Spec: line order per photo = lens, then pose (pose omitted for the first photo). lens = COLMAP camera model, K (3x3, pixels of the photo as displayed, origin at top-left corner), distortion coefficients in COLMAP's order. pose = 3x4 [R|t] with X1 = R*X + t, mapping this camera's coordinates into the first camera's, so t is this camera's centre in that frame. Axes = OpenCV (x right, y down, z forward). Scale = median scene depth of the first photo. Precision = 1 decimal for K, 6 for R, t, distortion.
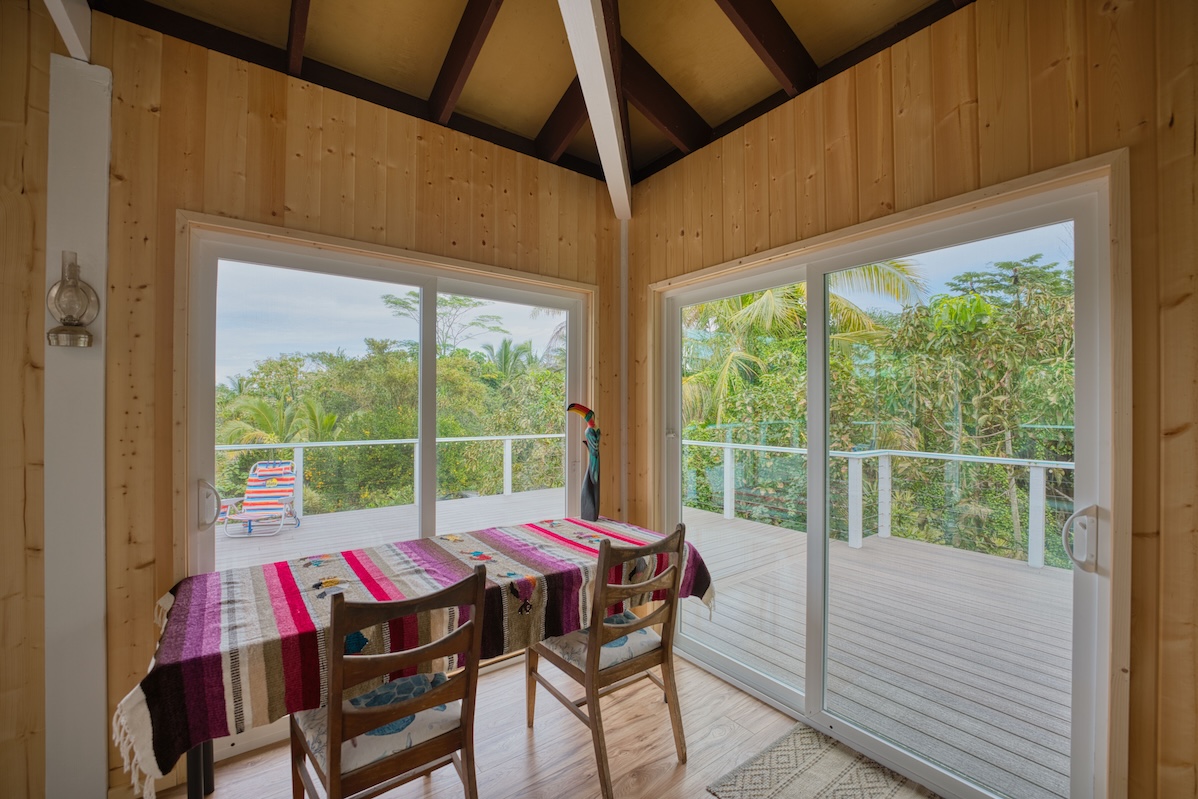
lens RADIAL K [[485.2, 0, 599.3], [0, 485.2, 403.4], [0, 0, 1]] dist [-0.018613, 0.000144]
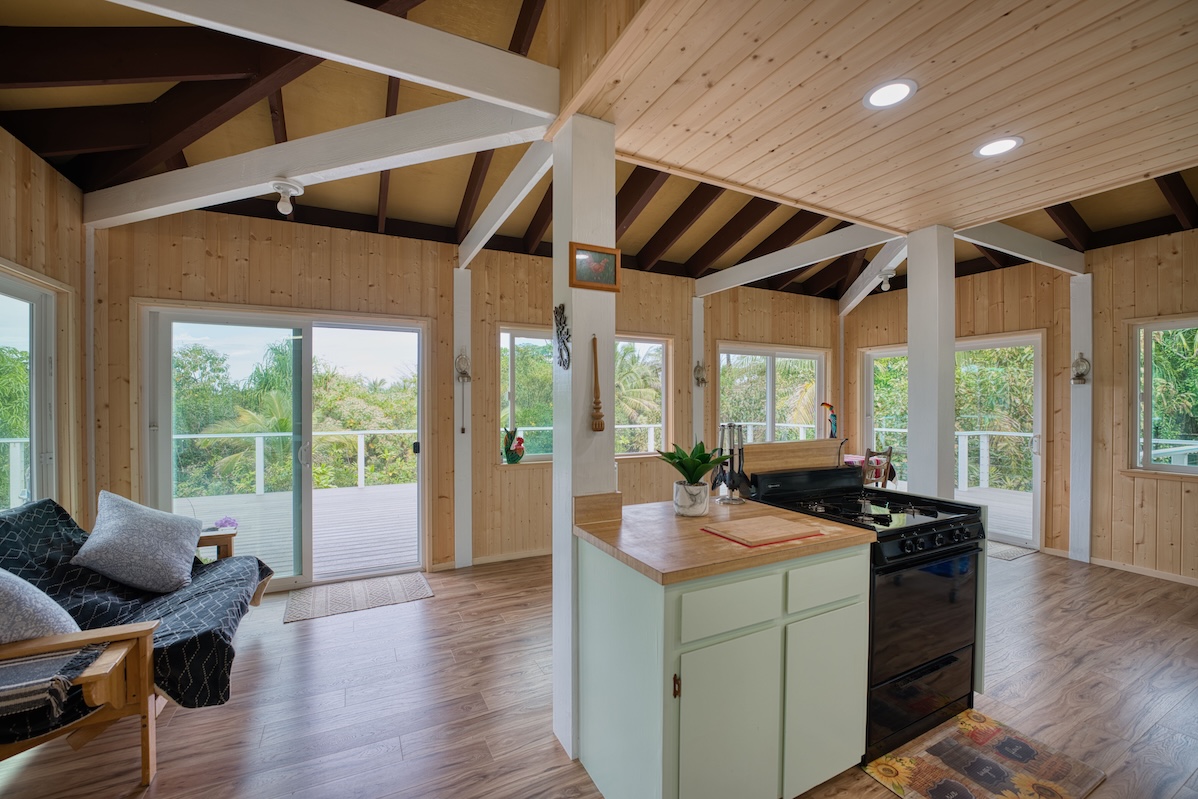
lens RADIAL K [[485.2, 0, 592.9], [0, 485.2, 405.5], [0, 0, 1]] dist [-0.018613, 0.000144]
pose [[0.983868, 0.000683, -0.178893, -0.300459], [0.001448, 0.999930, 0.011784, -0.003905], [0.178888, -0.011853, 0.983798, -0.599832]]
